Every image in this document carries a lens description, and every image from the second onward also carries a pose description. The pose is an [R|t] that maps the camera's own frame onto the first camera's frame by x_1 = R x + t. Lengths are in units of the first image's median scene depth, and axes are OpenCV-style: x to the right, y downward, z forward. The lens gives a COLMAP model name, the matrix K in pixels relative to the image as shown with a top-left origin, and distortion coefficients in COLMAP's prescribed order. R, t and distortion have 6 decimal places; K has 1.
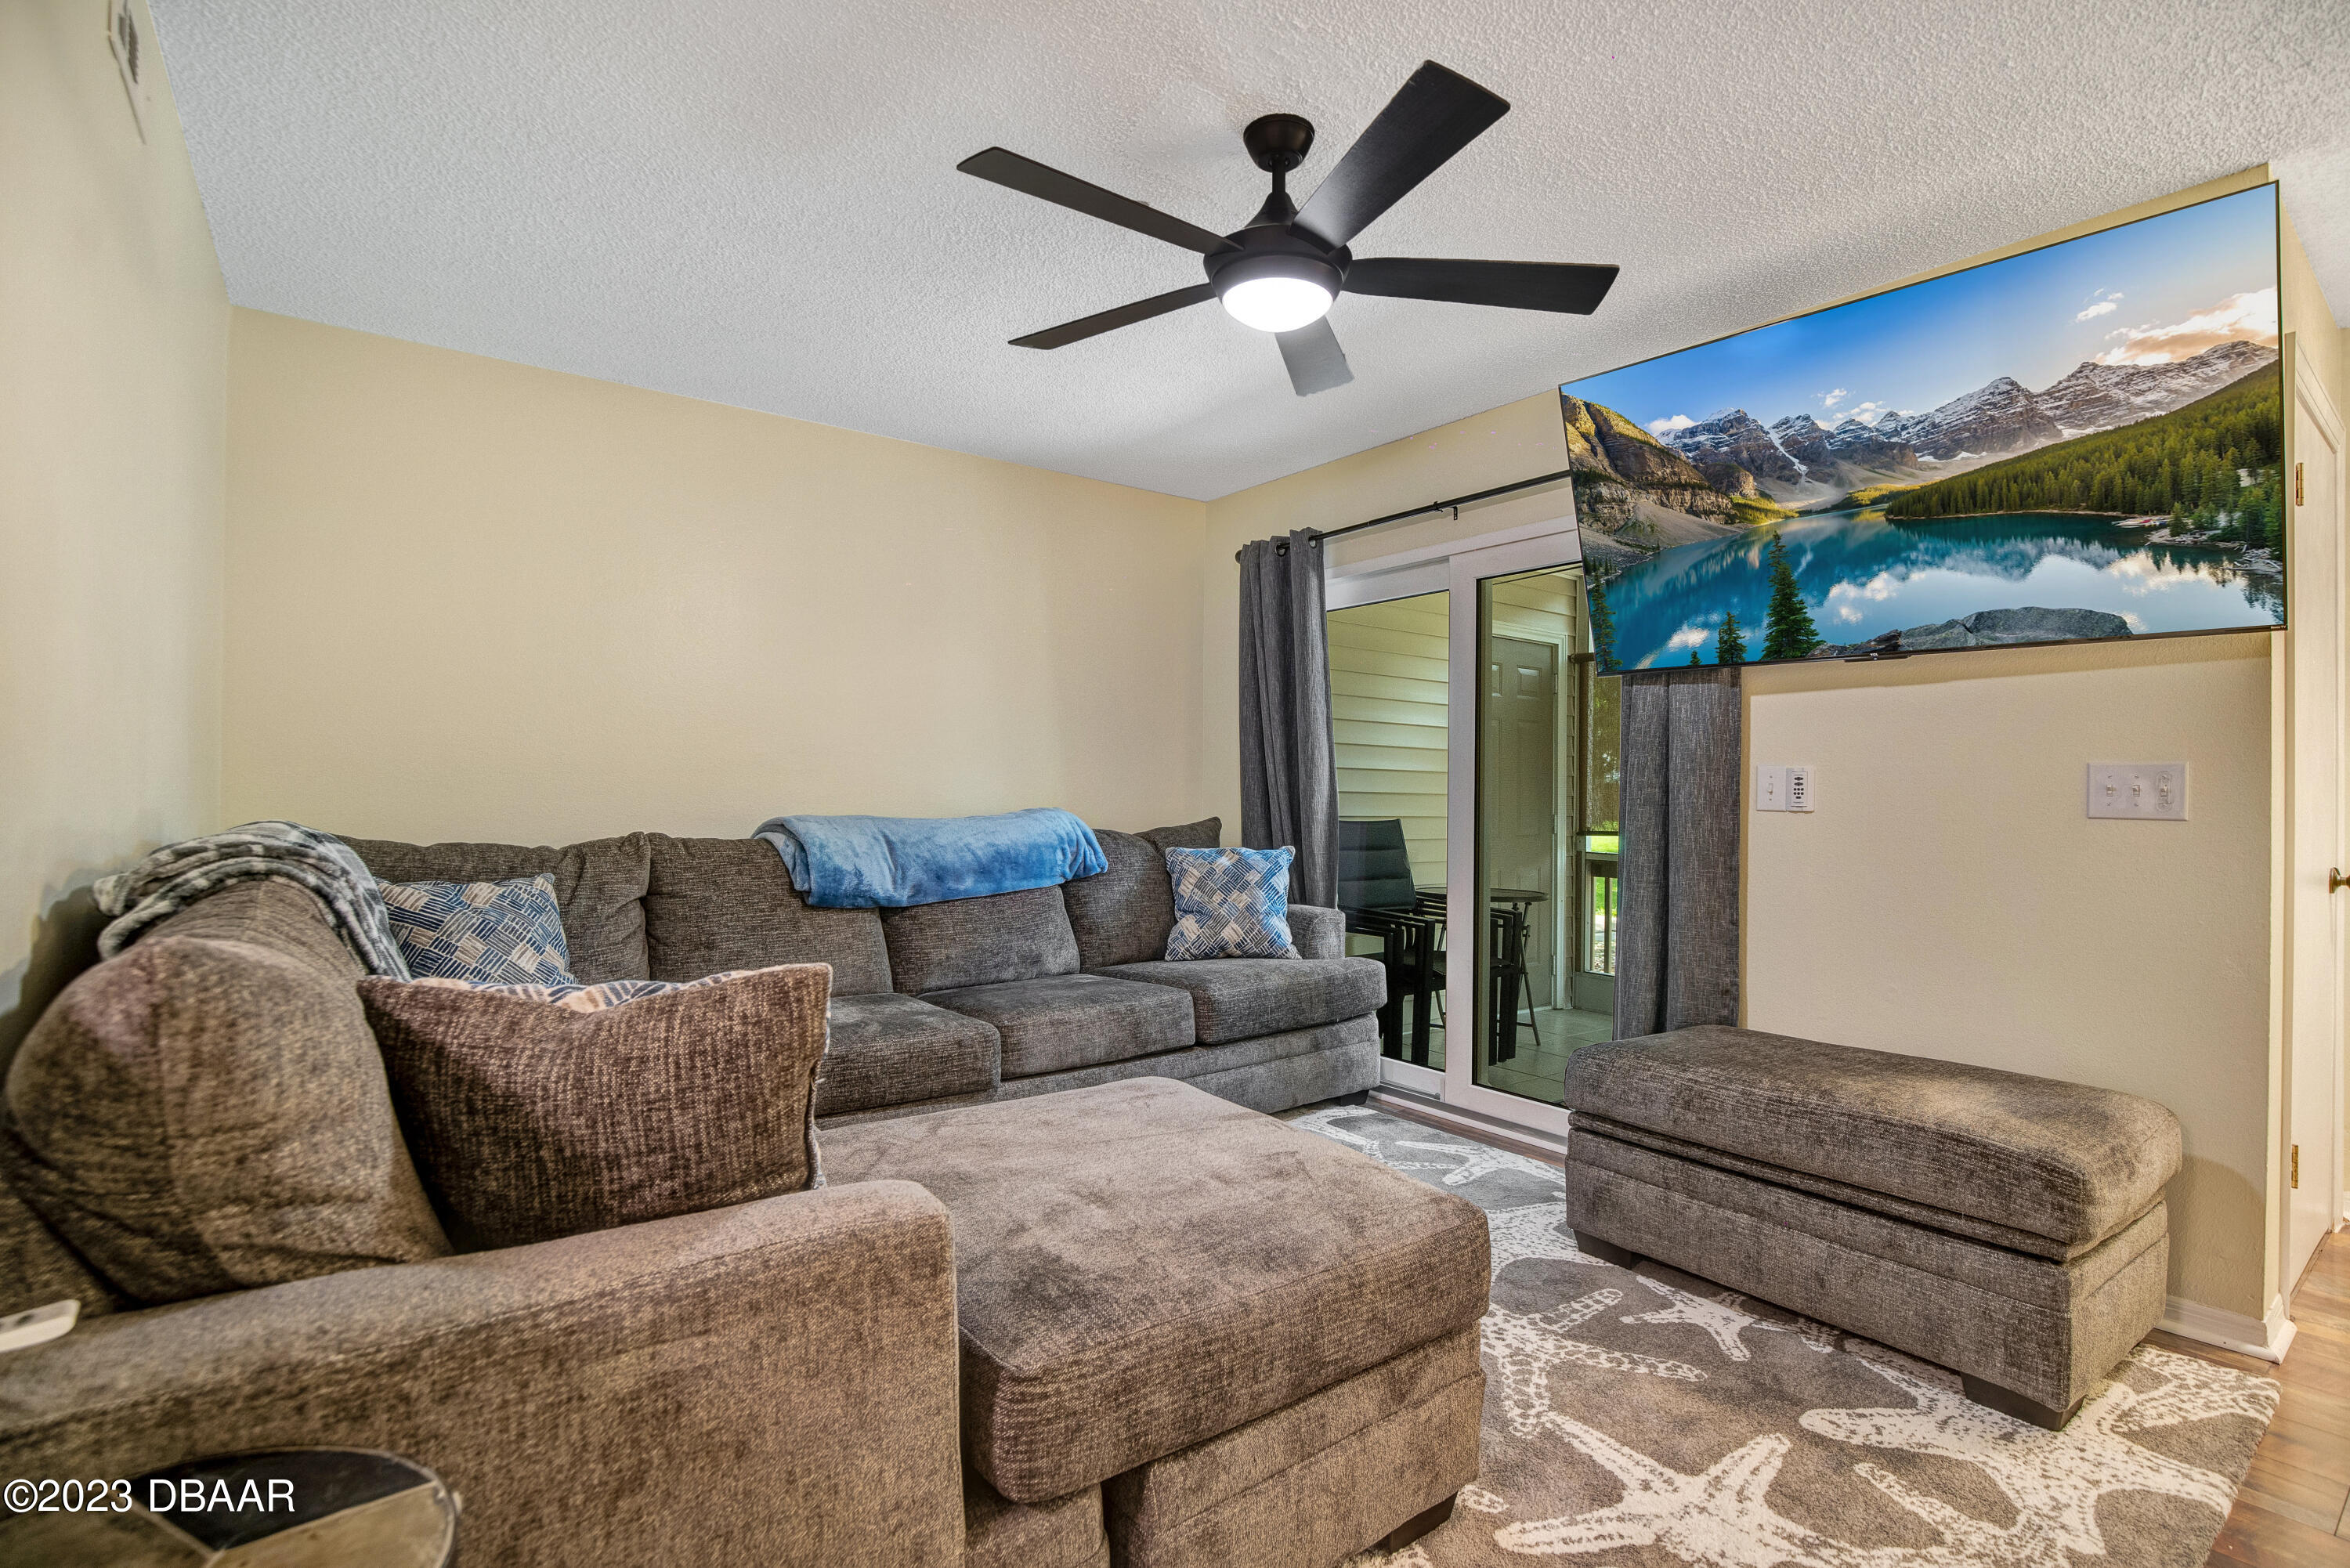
lens RADIAL K [[1104.9, 0, 1178.9], [0, 1104.9, 800.2], [0, 0, 1]] dist [-0.000896, 0.000851]
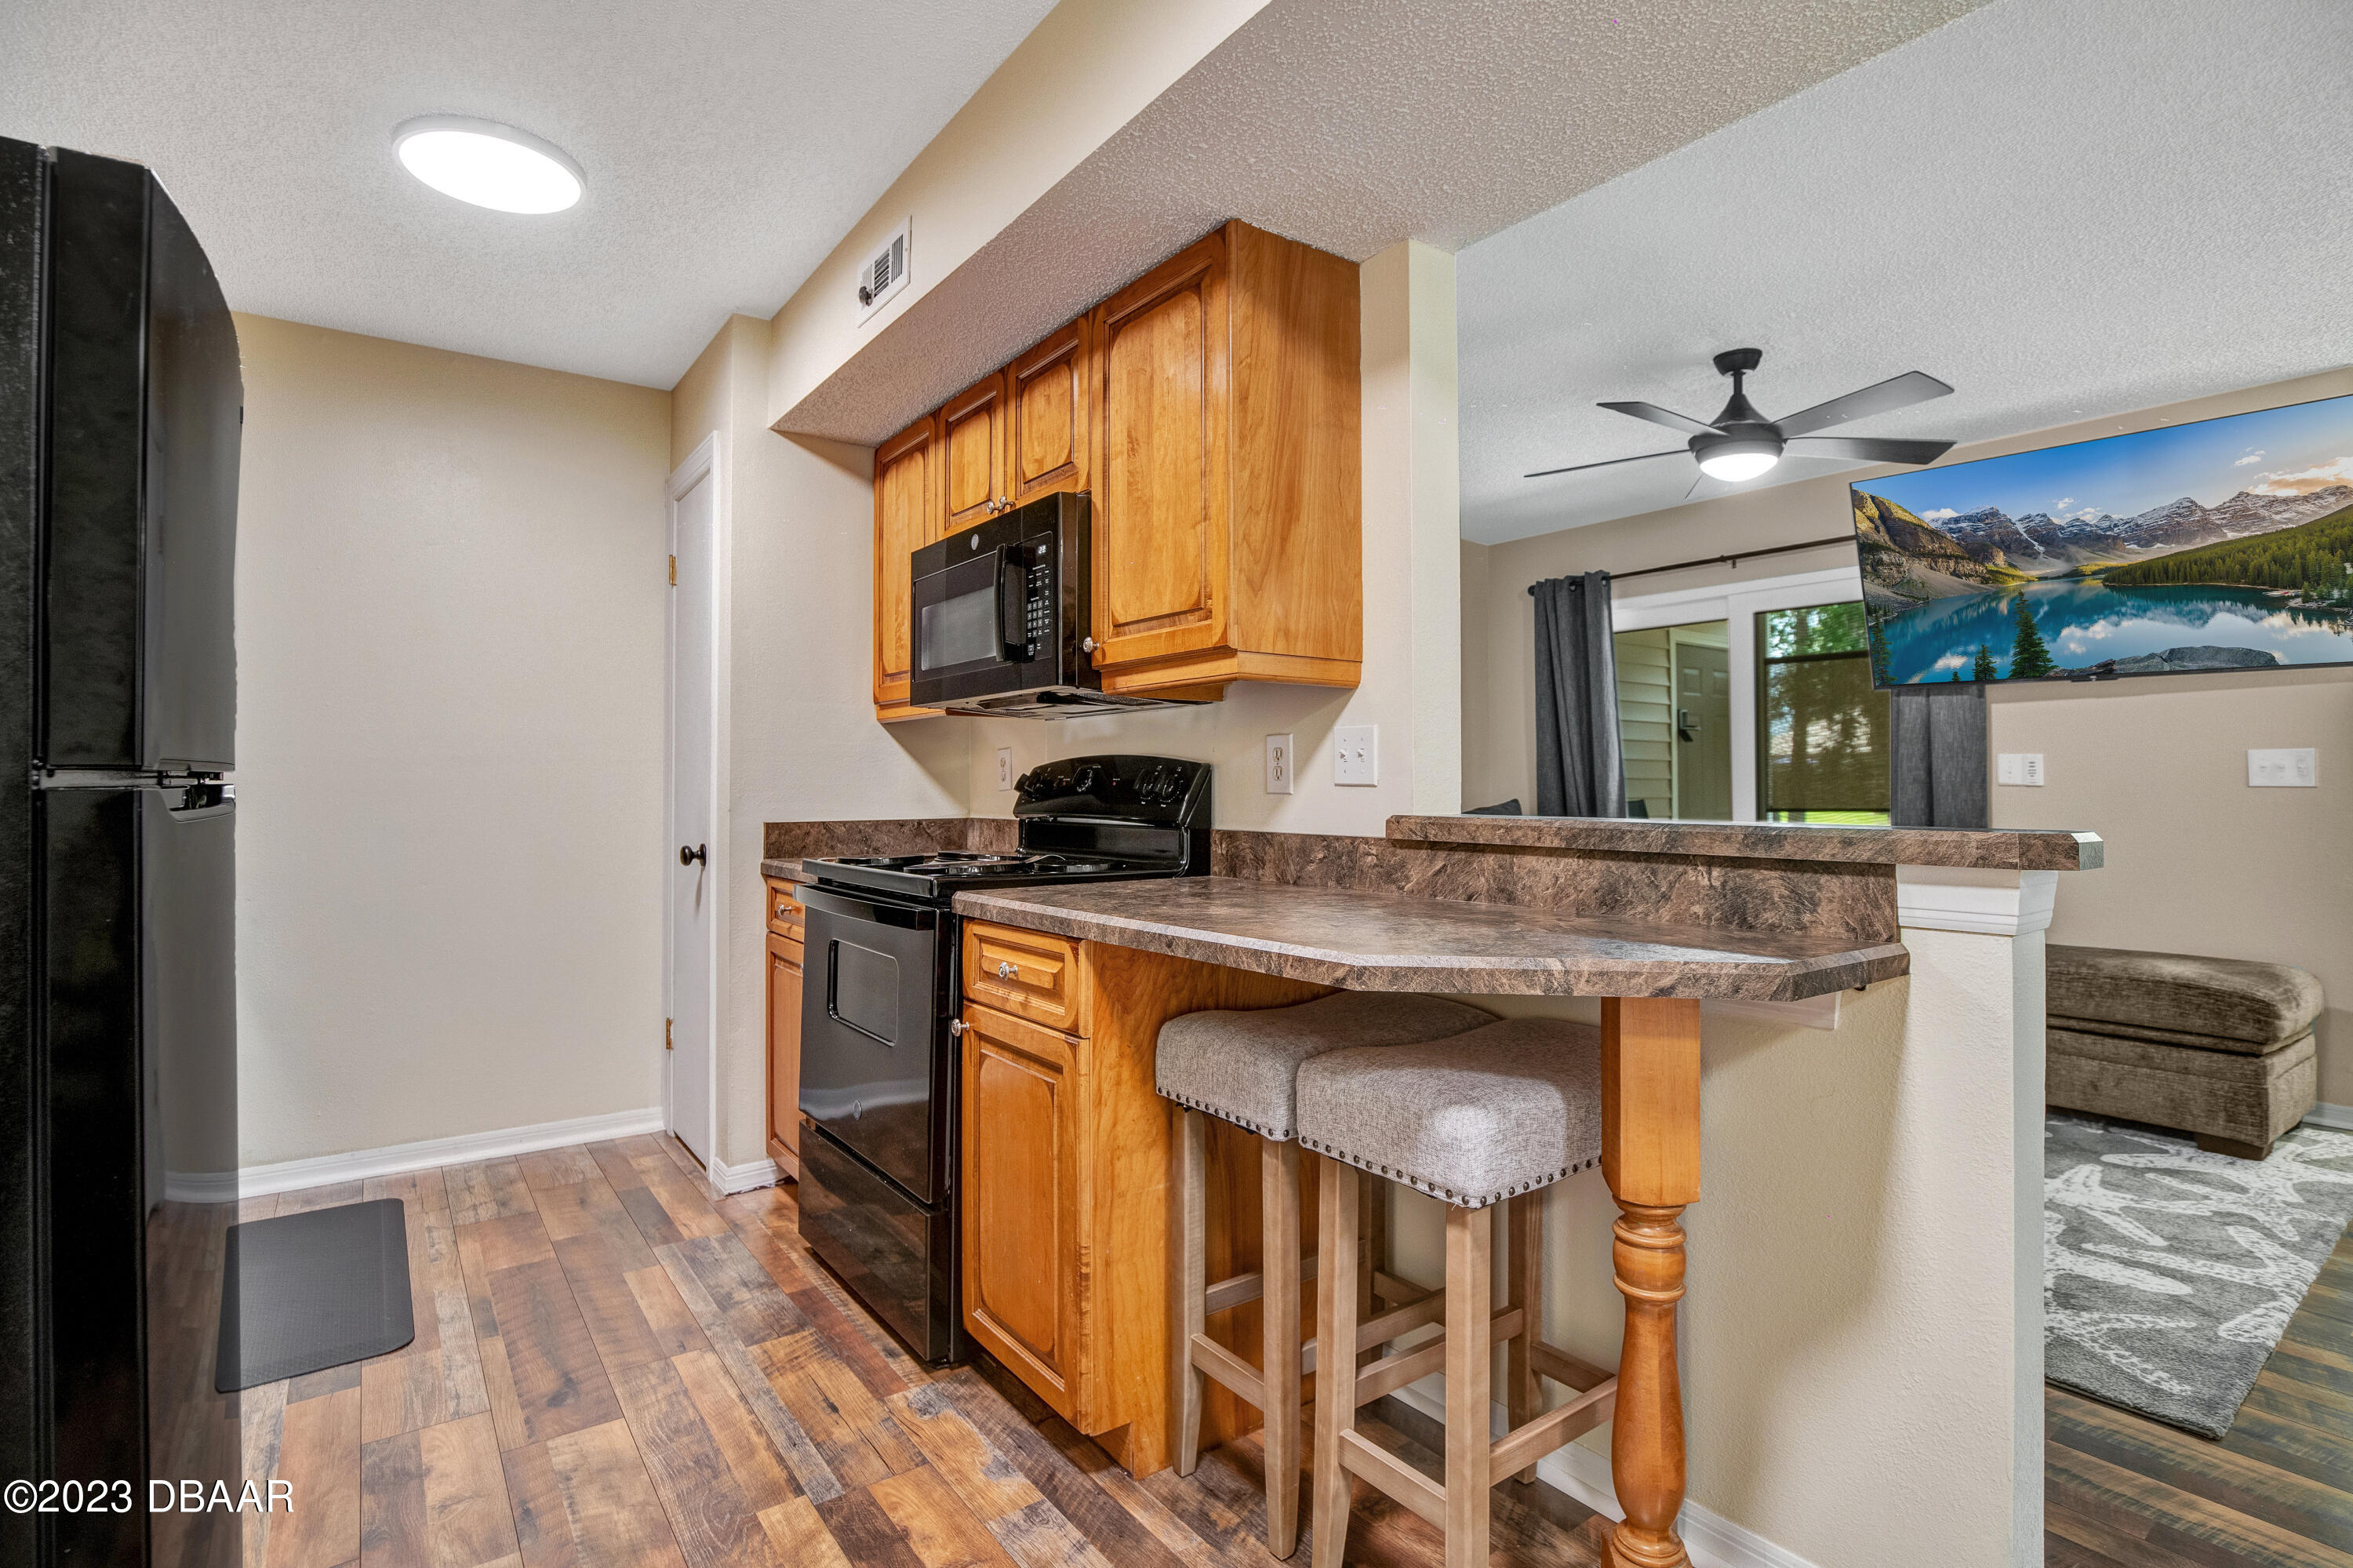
lens RADIAL K [[1139.7, 0, 1183.2], [0, 1139.7, 764.4], [0, 0, 1]] dist [-0.050786, 0.018290]
pose [[0.999640, -0.016307, -0.021302, -0.598957], [0.015752, 0.999539, -0.025942, 0.005653], [0.021716, 0.025597, 0.999436, -0.537157]]
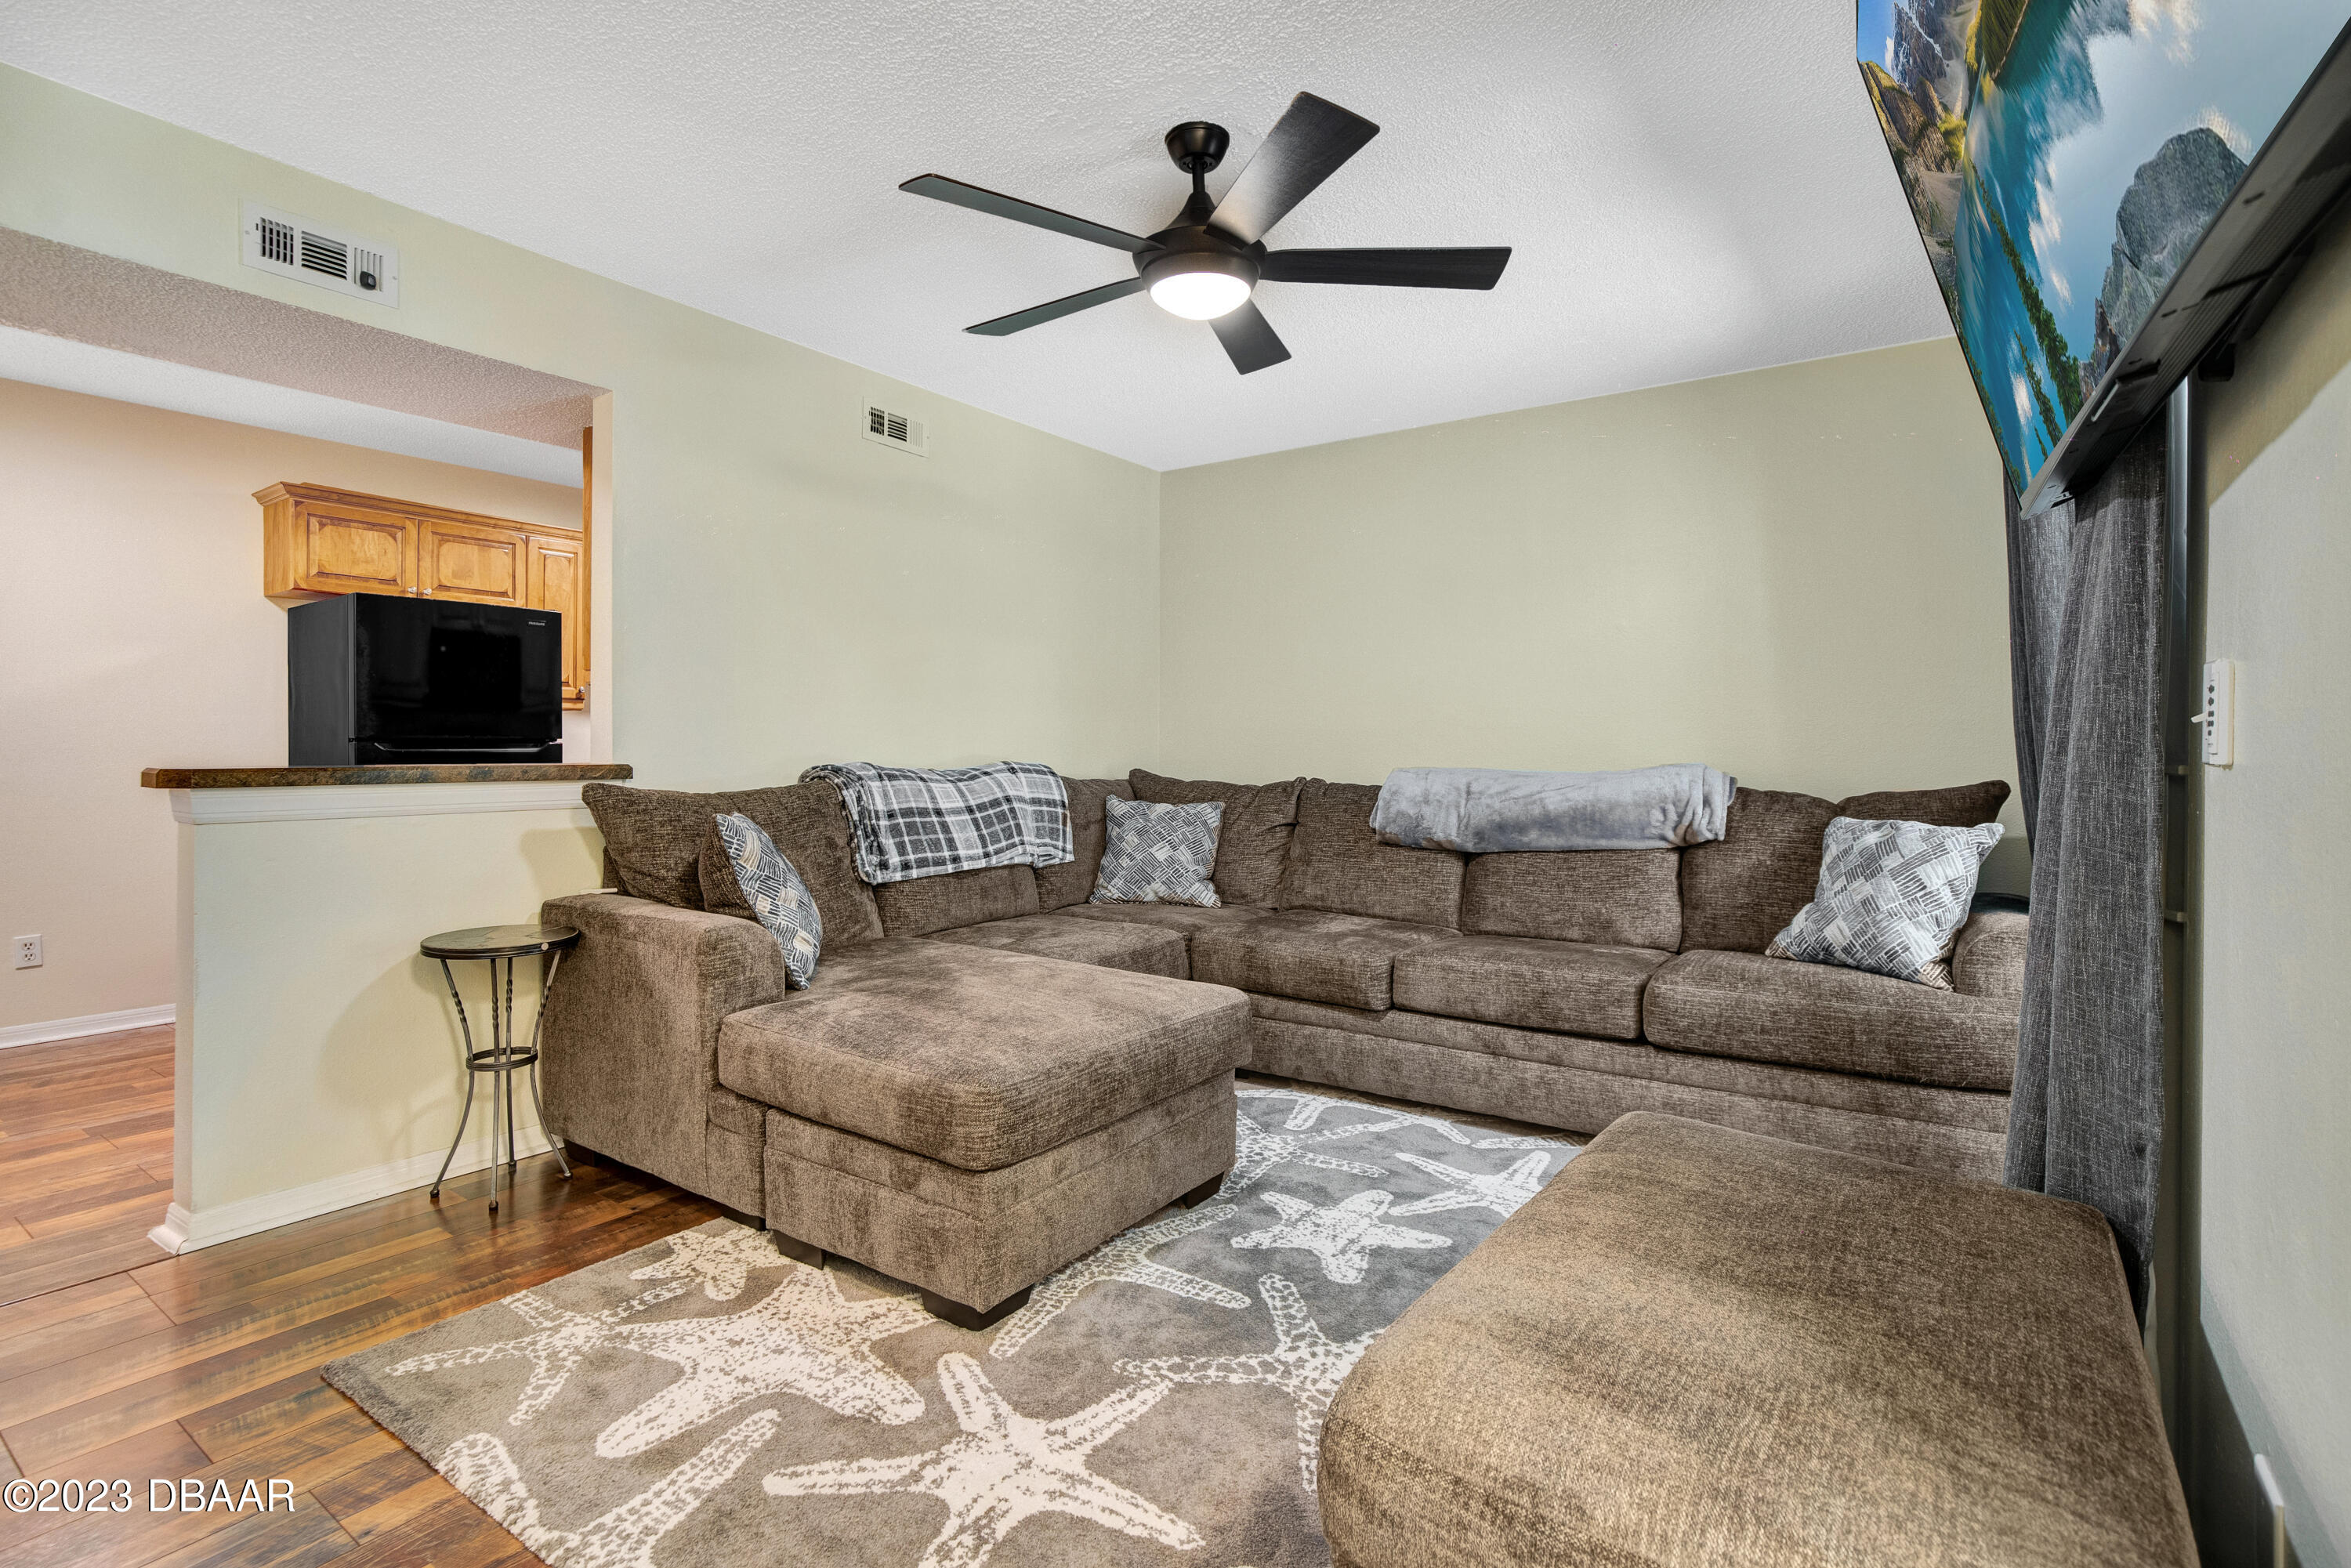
lens RADIAL K [[1103.0, 0, 1202.9], [0, 1103.0, 771.7], [0, 0, 1]] dist [-0.001465, -0.000055]
pose [[0.296543, 0.006114, -0.955000, 1.024757], [-0.009098, 0.999952, 0.003577, 0.022488], [0.954976, 0.007628, 0.296584, 0.612131]]
